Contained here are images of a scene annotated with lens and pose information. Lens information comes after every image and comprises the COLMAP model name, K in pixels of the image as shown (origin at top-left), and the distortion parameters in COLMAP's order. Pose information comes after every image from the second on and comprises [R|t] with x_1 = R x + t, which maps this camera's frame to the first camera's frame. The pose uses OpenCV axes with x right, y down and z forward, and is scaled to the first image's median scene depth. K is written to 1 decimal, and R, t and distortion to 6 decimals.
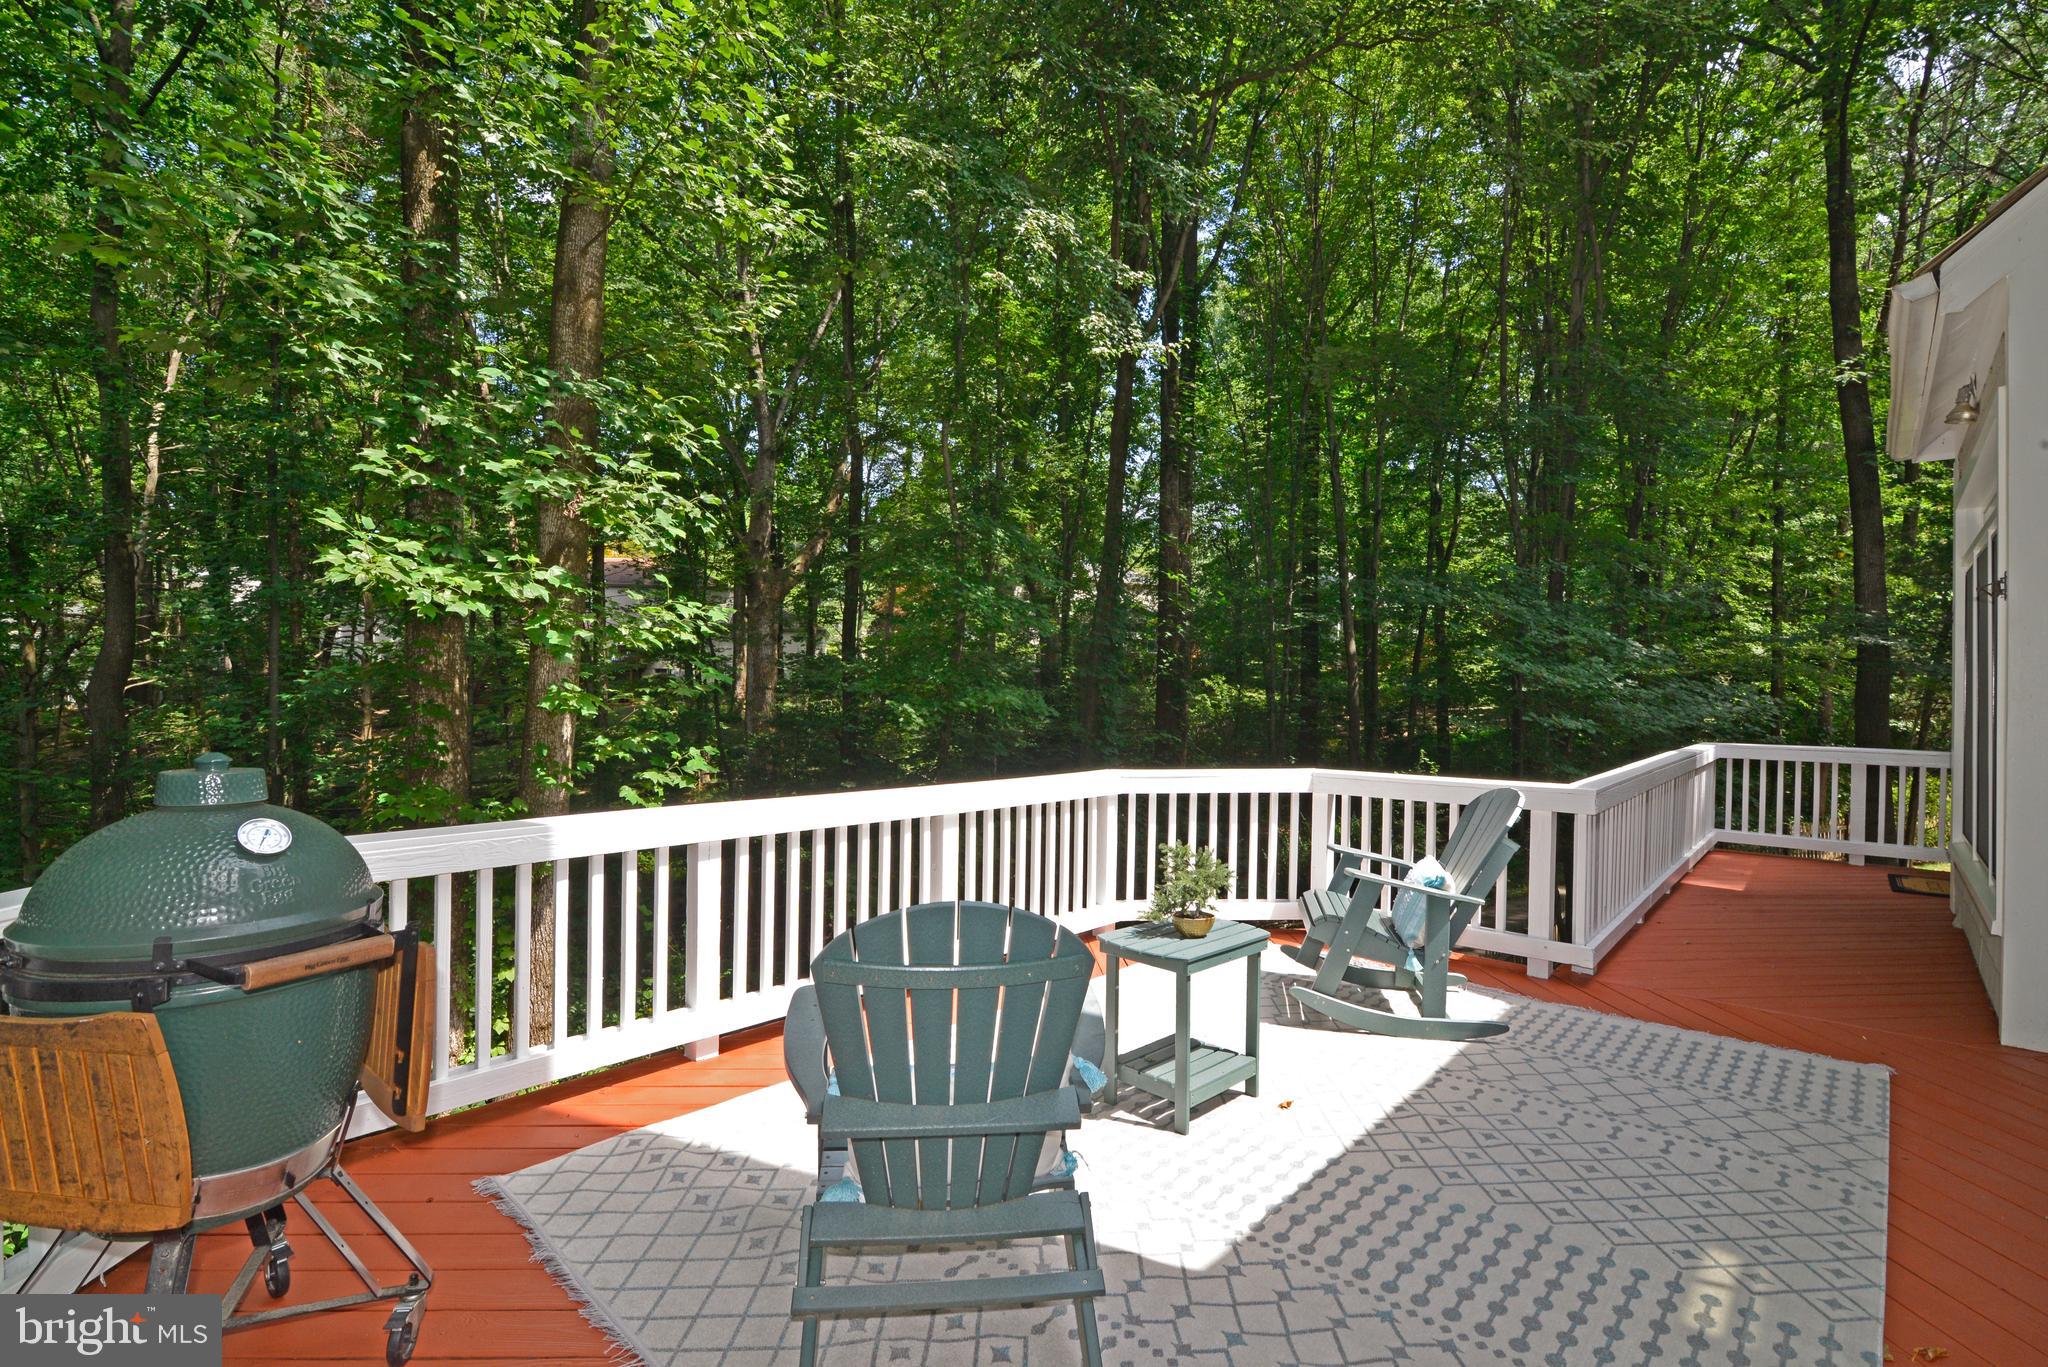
lens RADIAL K [[929.0, 0, 1015.5], [0, 929.0, 691.3], [0, 0, 1]] dist [-0.019845, -0.000556]
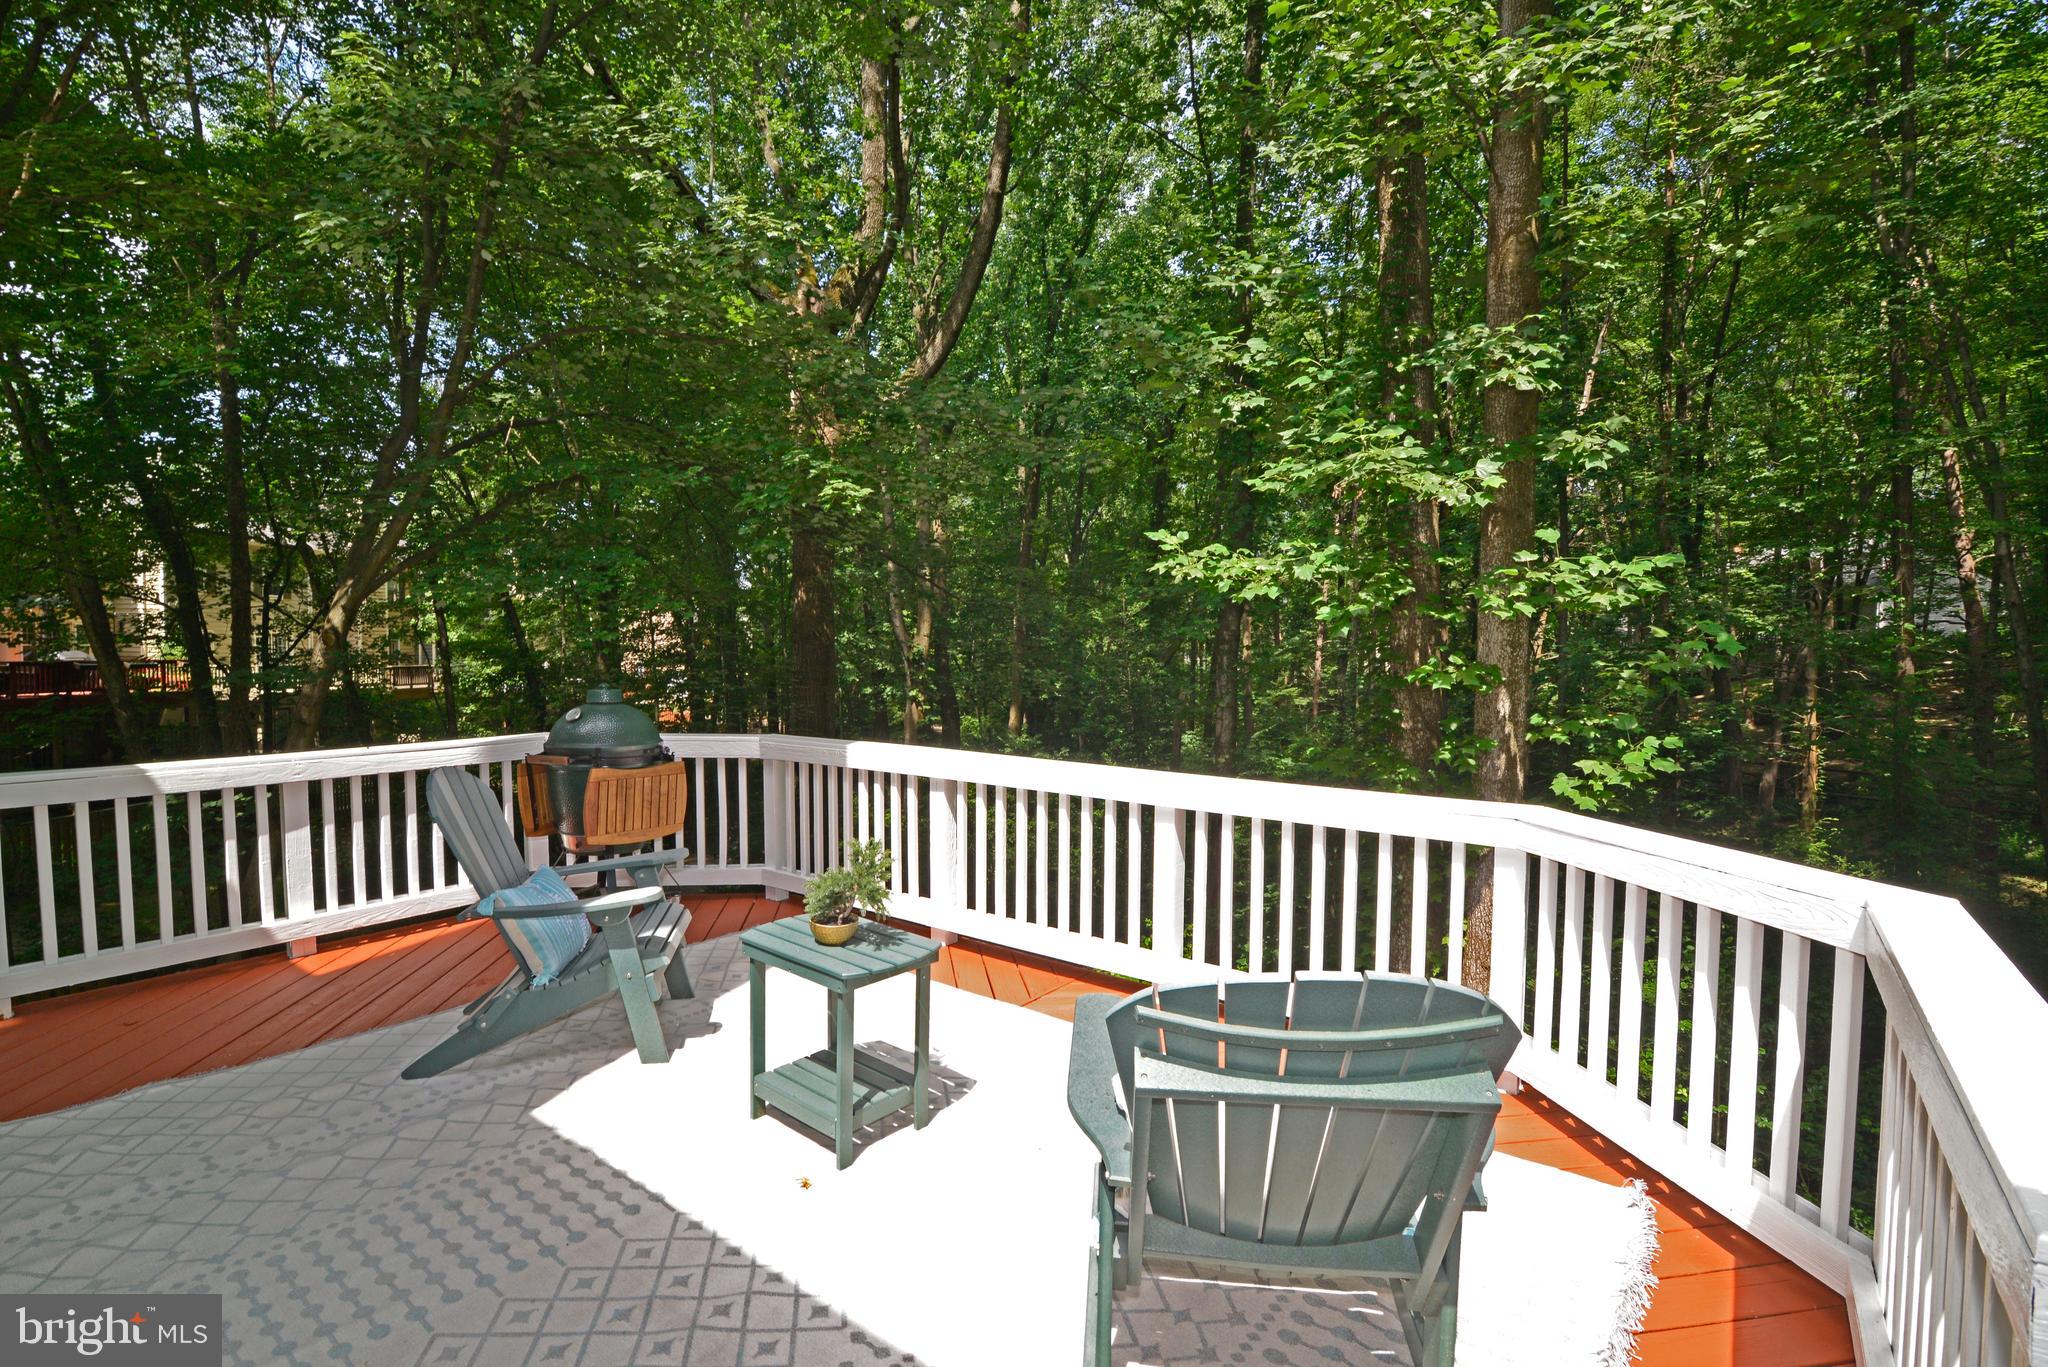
lens RADIAL K [[929.0, 0, 1015.5], [0, 929.0, 691.3], [0, 0, 1]] dist [-0.019845, -0.000556]
pose [[0.083813, 0.025561, -0.996154, 0.807280], [0.008946, 0.999611, 0.026402, -0.002860], [0.996441, -0.011125, 0.083552, 0.820947]]
